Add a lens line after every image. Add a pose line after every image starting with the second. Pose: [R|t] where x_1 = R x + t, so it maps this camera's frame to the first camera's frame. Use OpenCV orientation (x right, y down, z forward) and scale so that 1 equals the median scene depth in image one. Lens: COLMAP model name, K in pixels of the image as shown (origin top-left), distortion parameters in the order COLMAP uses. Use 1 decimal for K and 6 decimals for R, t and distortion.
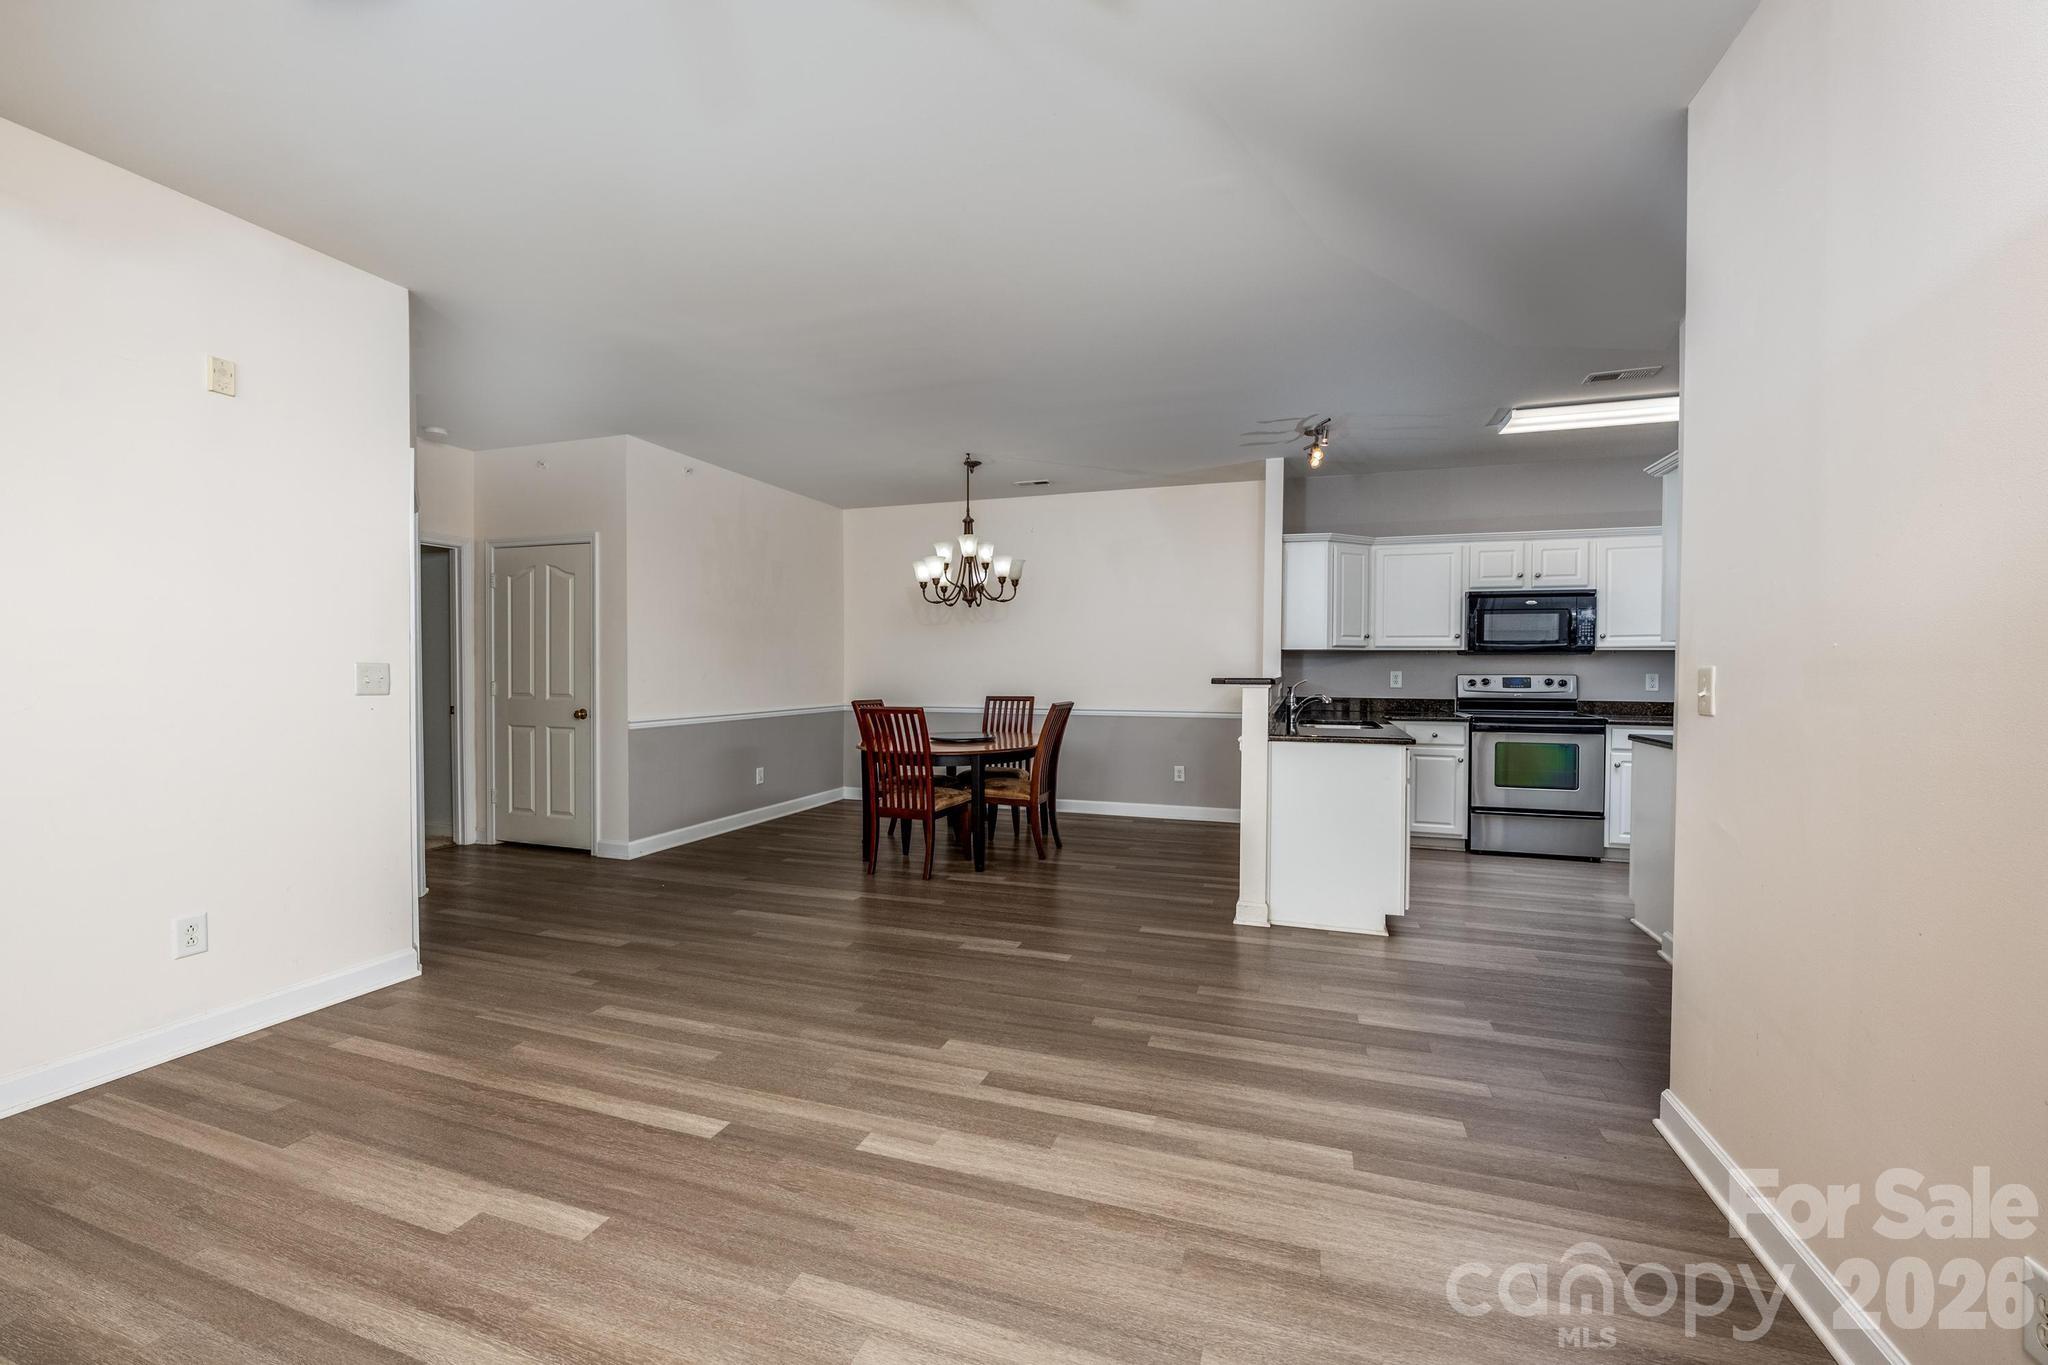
lens RADIAL K [[837.2, 0, 1020.6], [0, 837.2, 689.7], [0, 0, 1]] dist [-0.004611, -0.000226]
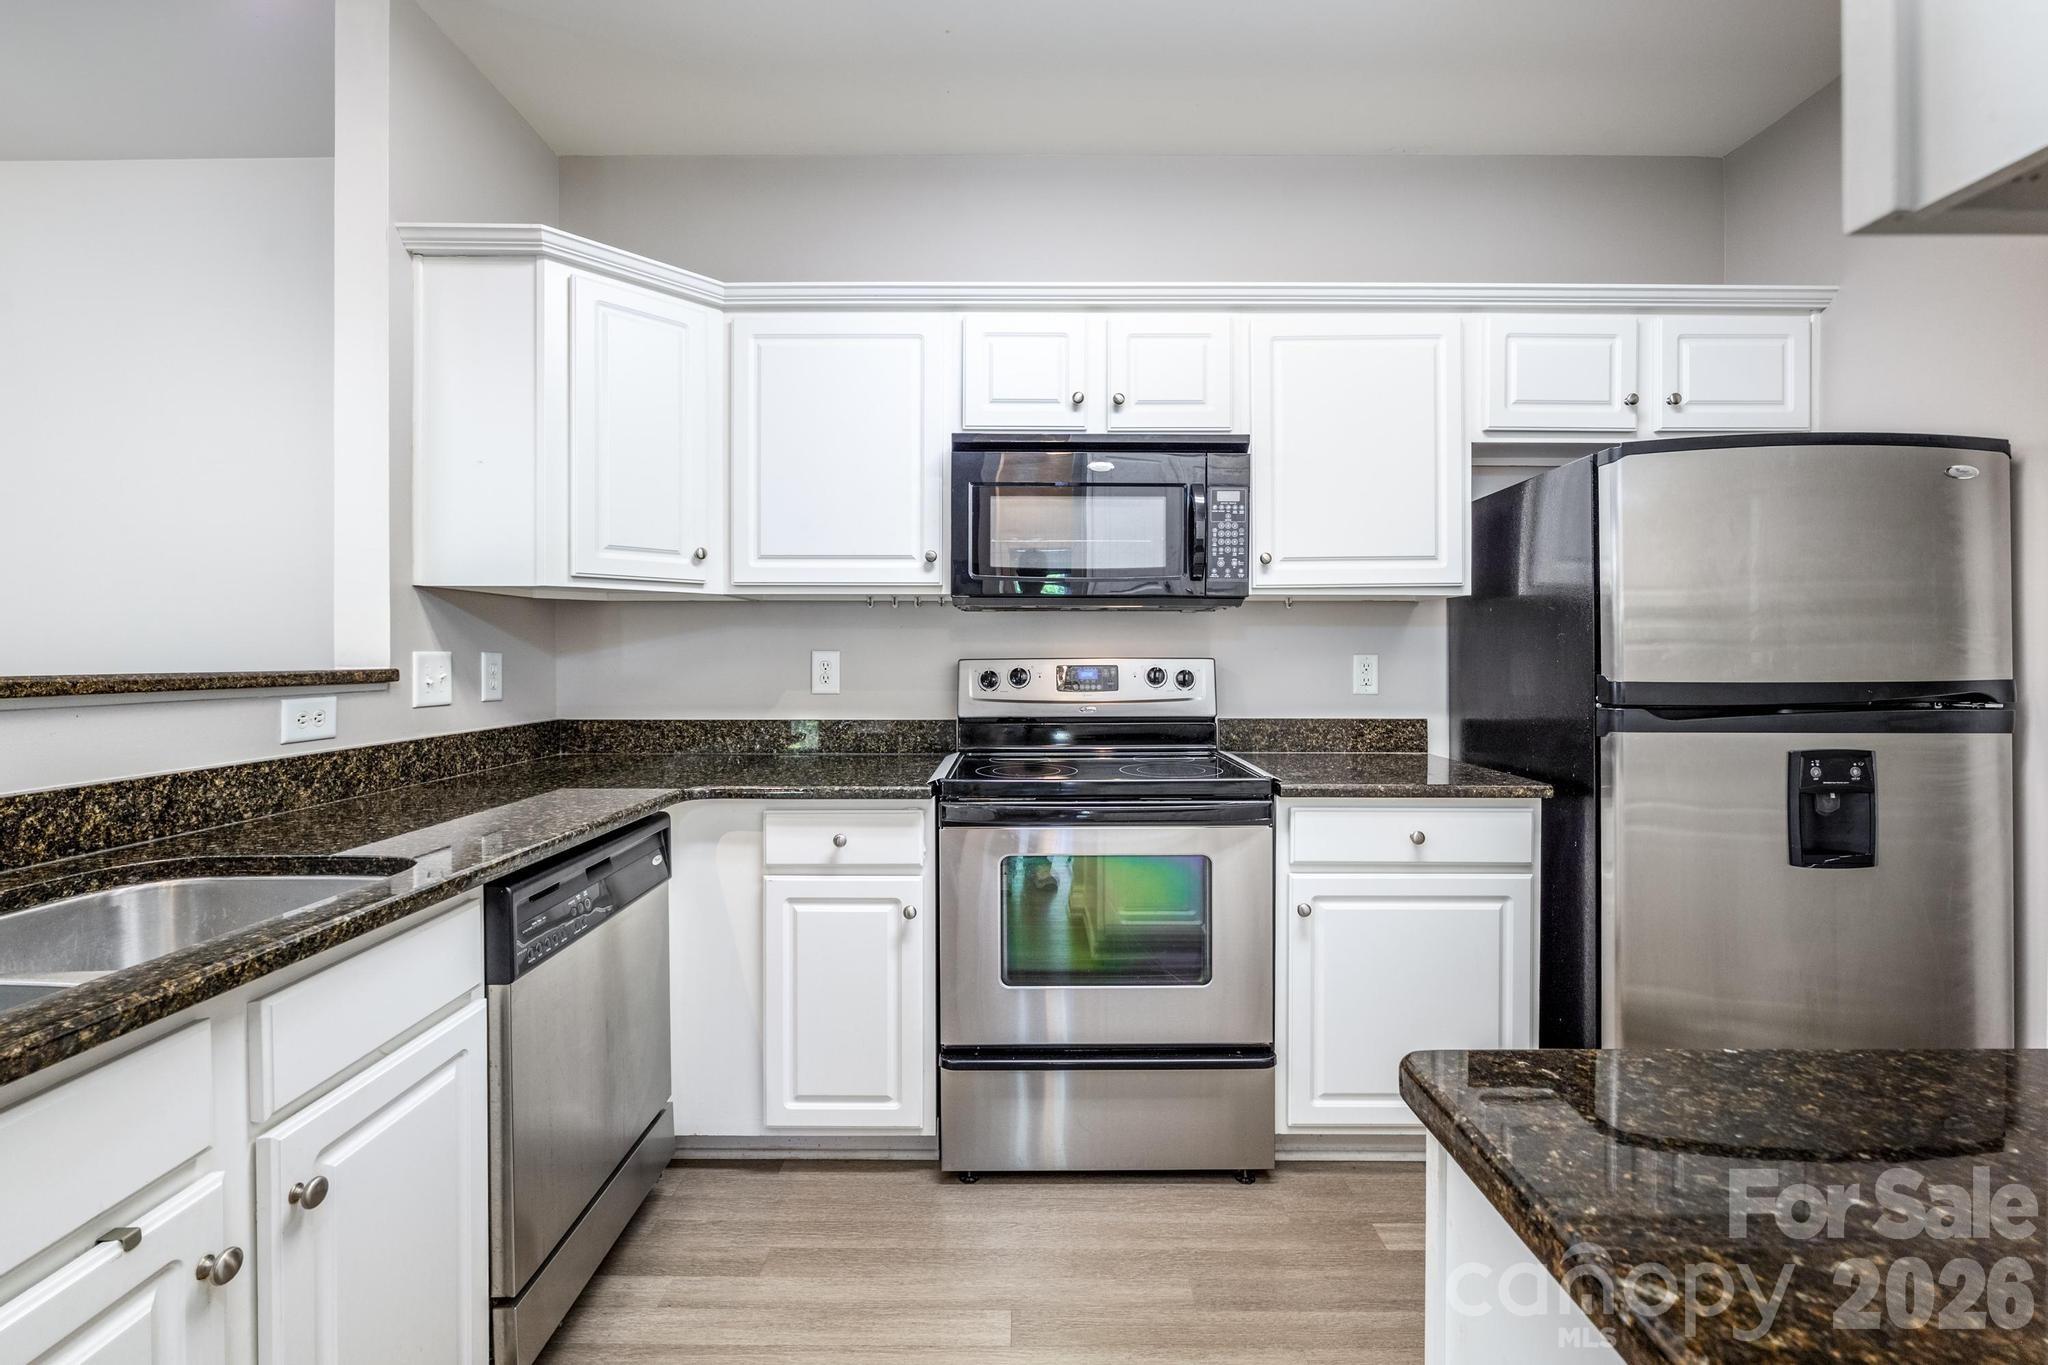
lens RADIAL K [[852.7, 0, 1025.5], [0, 852.7, 659.0], [0, 0, 1]] dist [-0.003192, -0.000241]
pose [[0.946083, -0.007779, 0.323832, 0.464388], [0.012698, 0.999834, -0.013078, -0.013727], [-0.323676, 0.016485, 0.946024, 0.664208]]
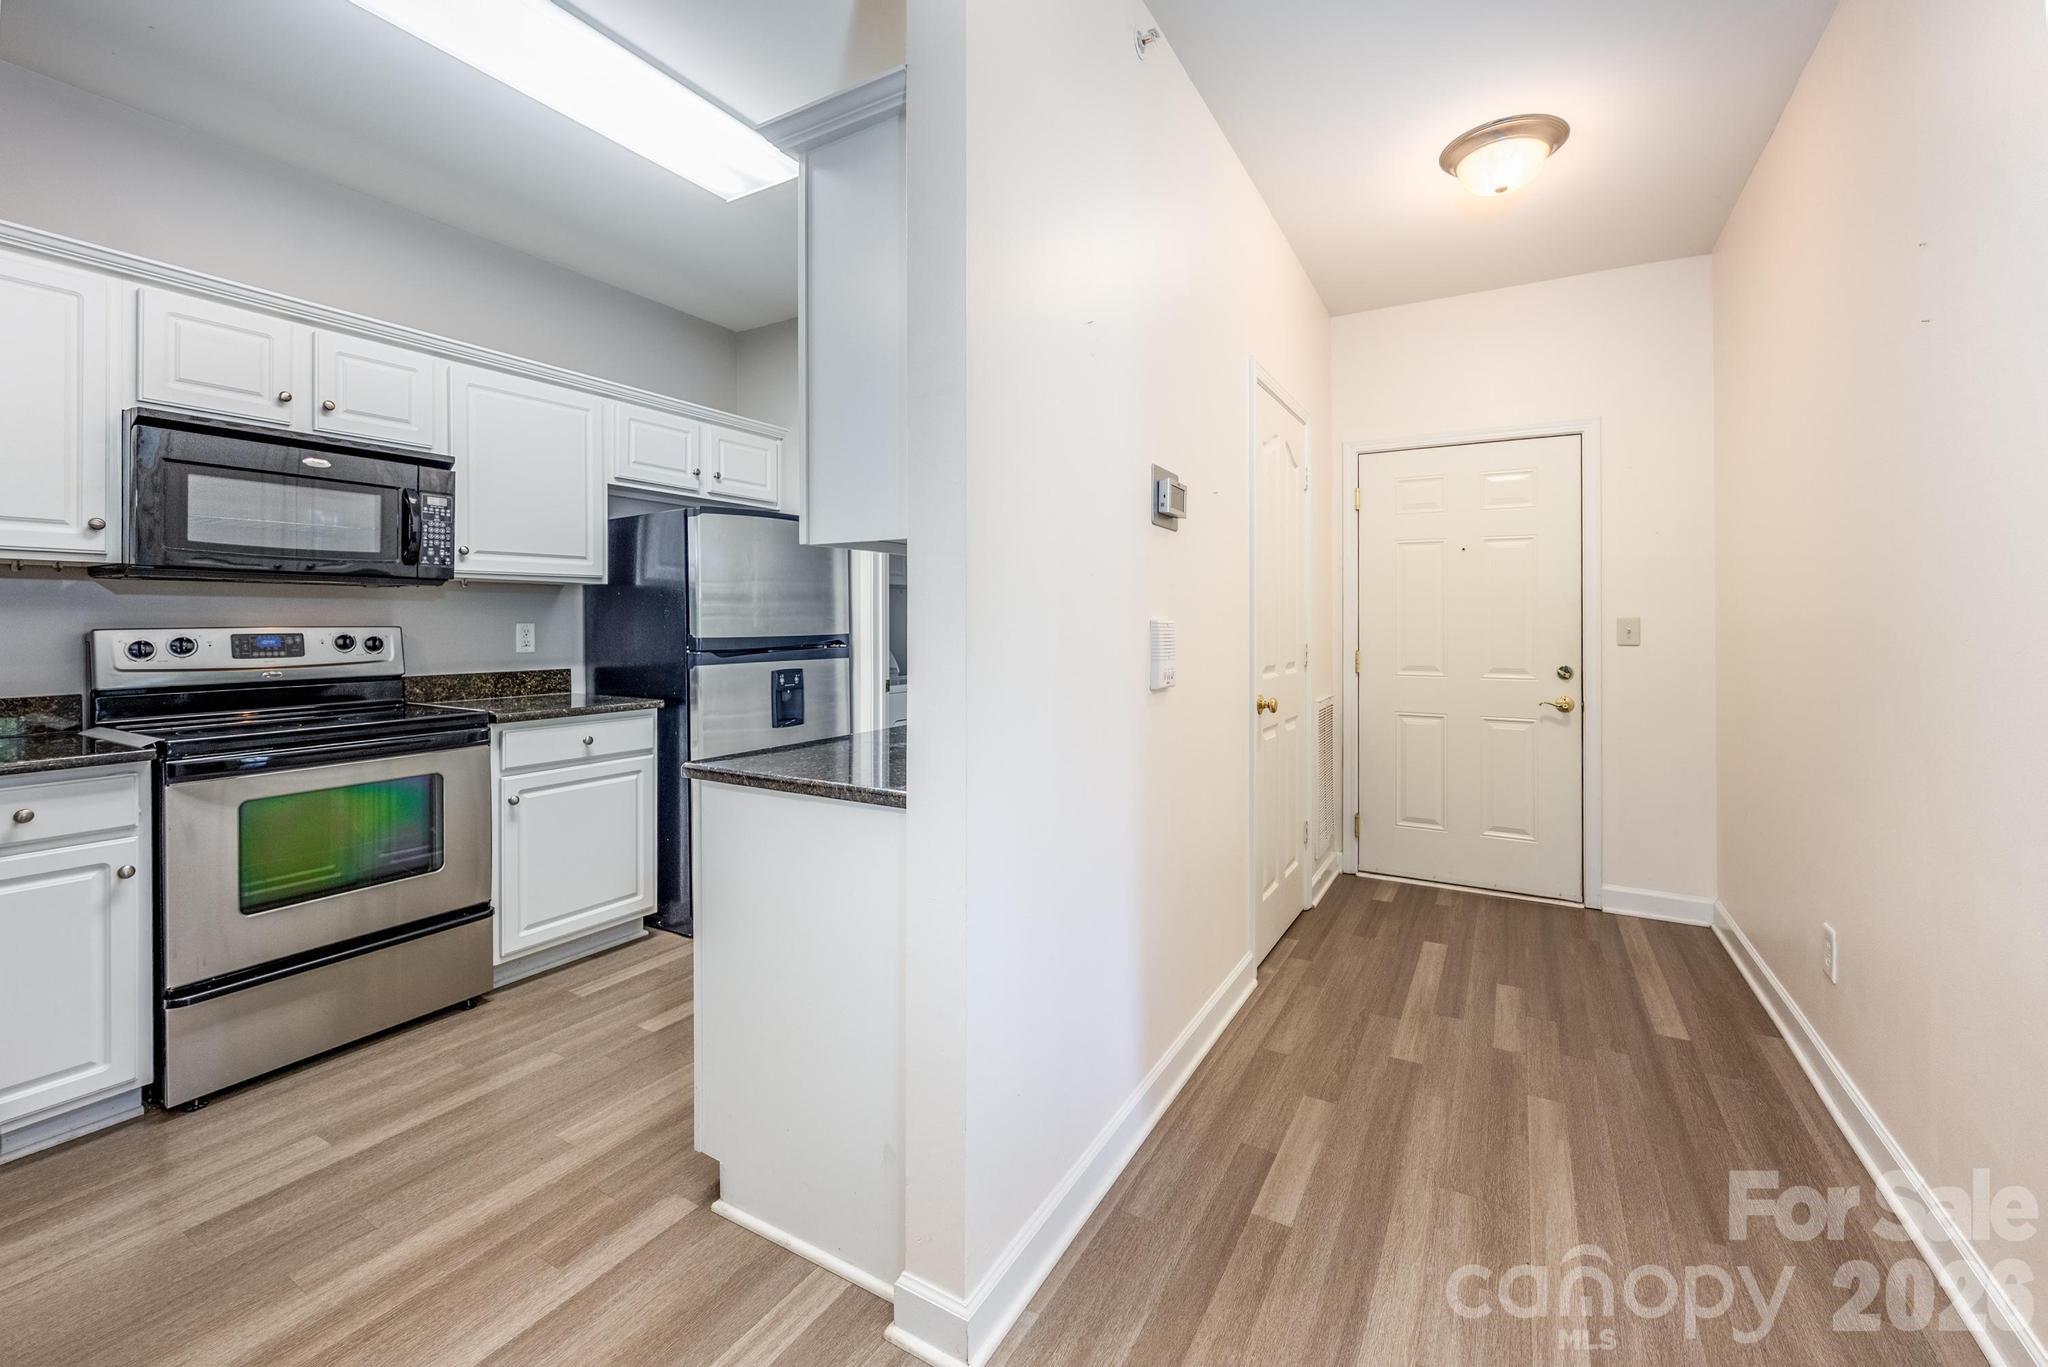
lens RADIAL K [[838.2, 0, 1020.4], [0, 838.2, 624.9], [0, 0, 1]] dist [-0.000908, -0.000110]
pose [[0.200166, -0.009662, 0.979714, 0.259492], [0.024661, 0.999684, 0.004821, -0.012687], [-0.979452, 0.023196, 0.200341, 0.564142]]
